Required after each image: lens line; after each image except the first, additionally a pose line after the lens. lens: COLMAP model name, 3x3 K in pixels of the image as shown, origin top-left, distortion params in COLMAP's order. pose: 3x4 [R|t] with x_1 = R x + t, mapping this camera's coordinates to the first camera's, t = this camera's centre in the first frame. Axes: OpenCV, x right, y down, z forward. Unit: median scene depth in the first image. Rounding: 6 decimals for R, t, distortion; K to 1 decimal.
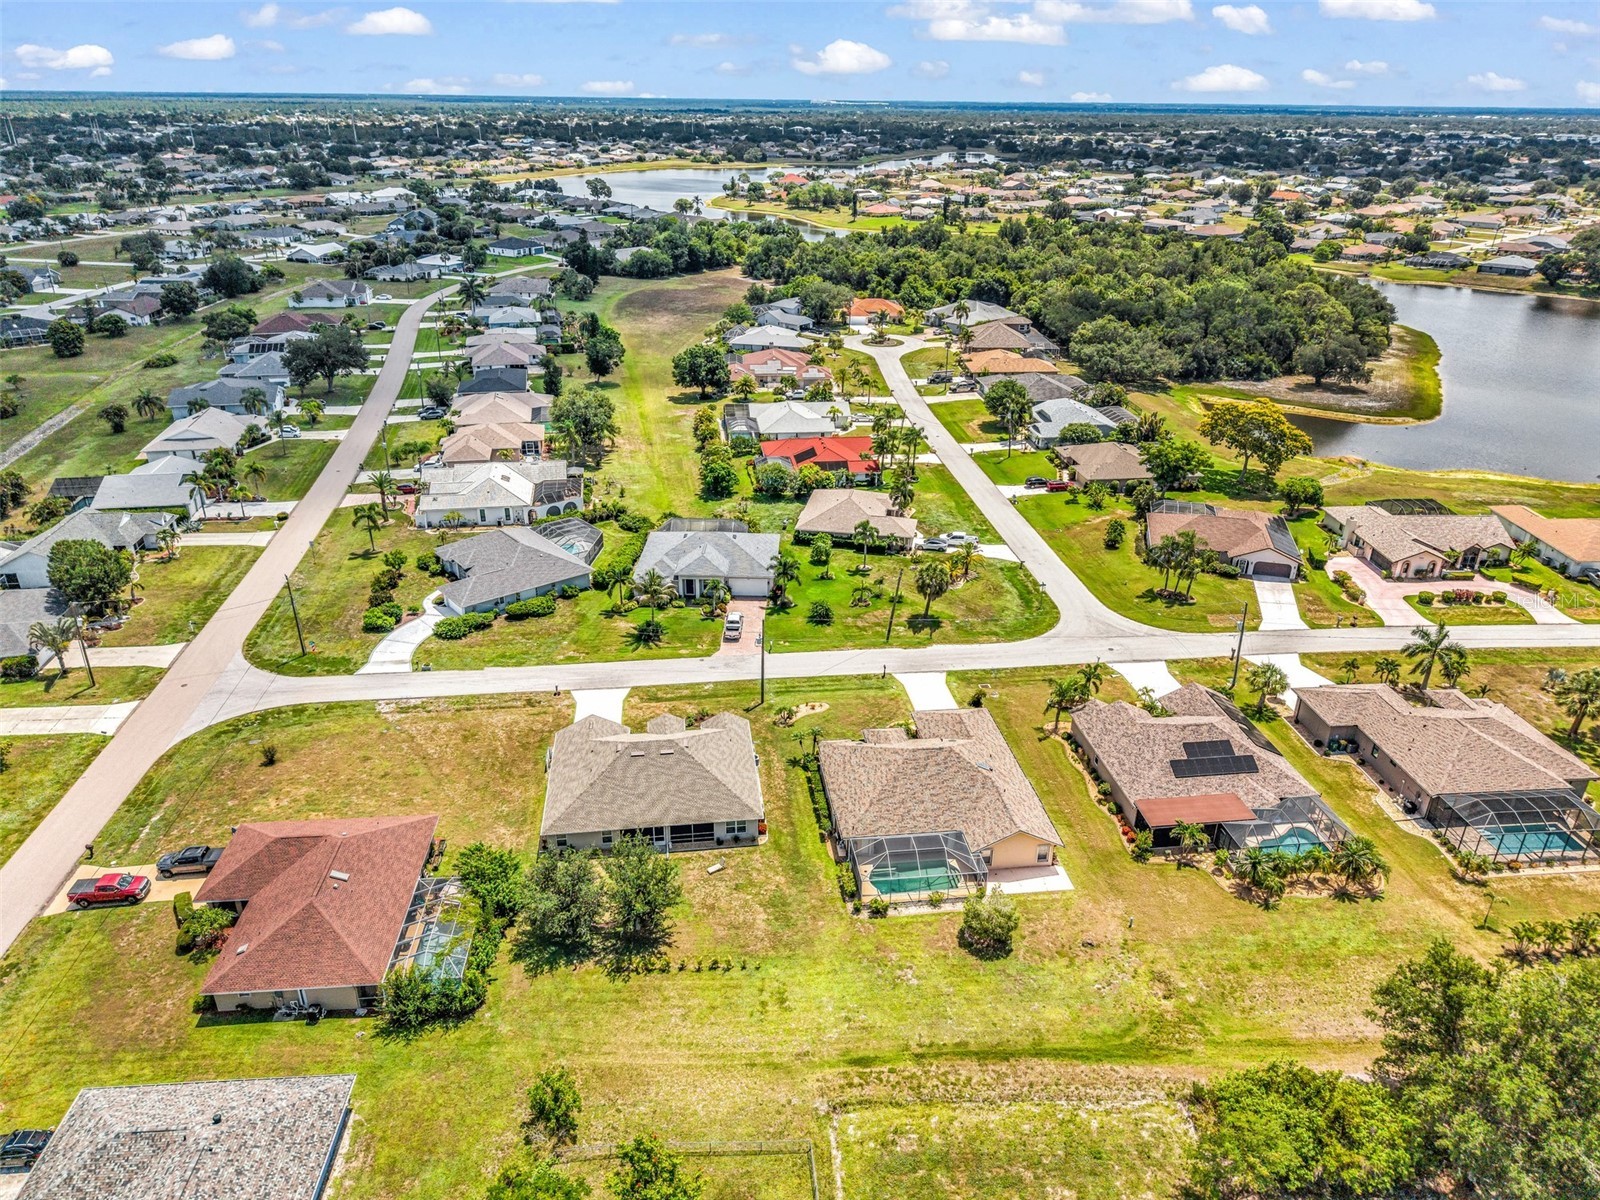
lens RADIAL K [[1071.3, 0, 796.6], [0, 1071.3, 596.7], [0, 0, 1]] dist [0.028975, -0.029724]
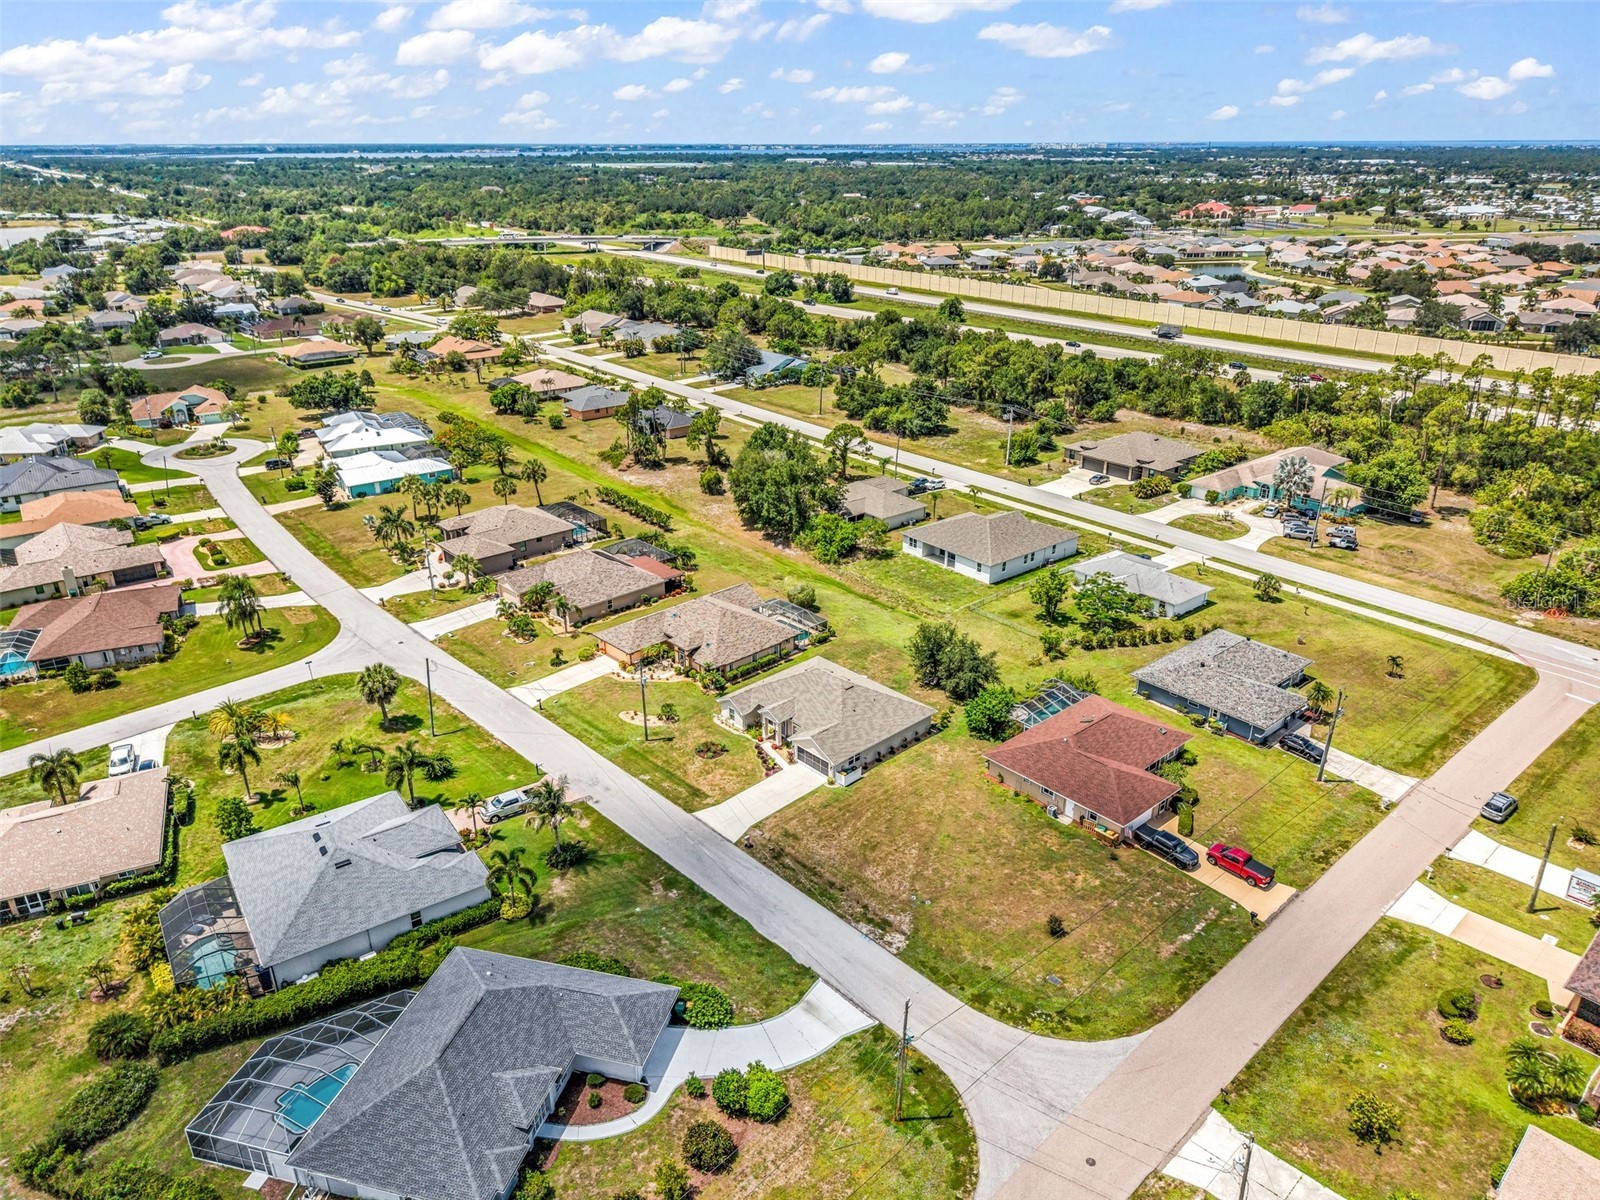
lens RADIAL K [[1058.1, 0, 798.8], [0, 1058.1, 613.1], [0, 0, 1]] dist [0.056022, -0.074712]
pose [[-0.590800, -0.335543, 0.733735, -0.766138], [0.337571, 0.723190, 0.602530, -0.511964], [-0.732804, 0.603662, -0.313991, 1.071823]]
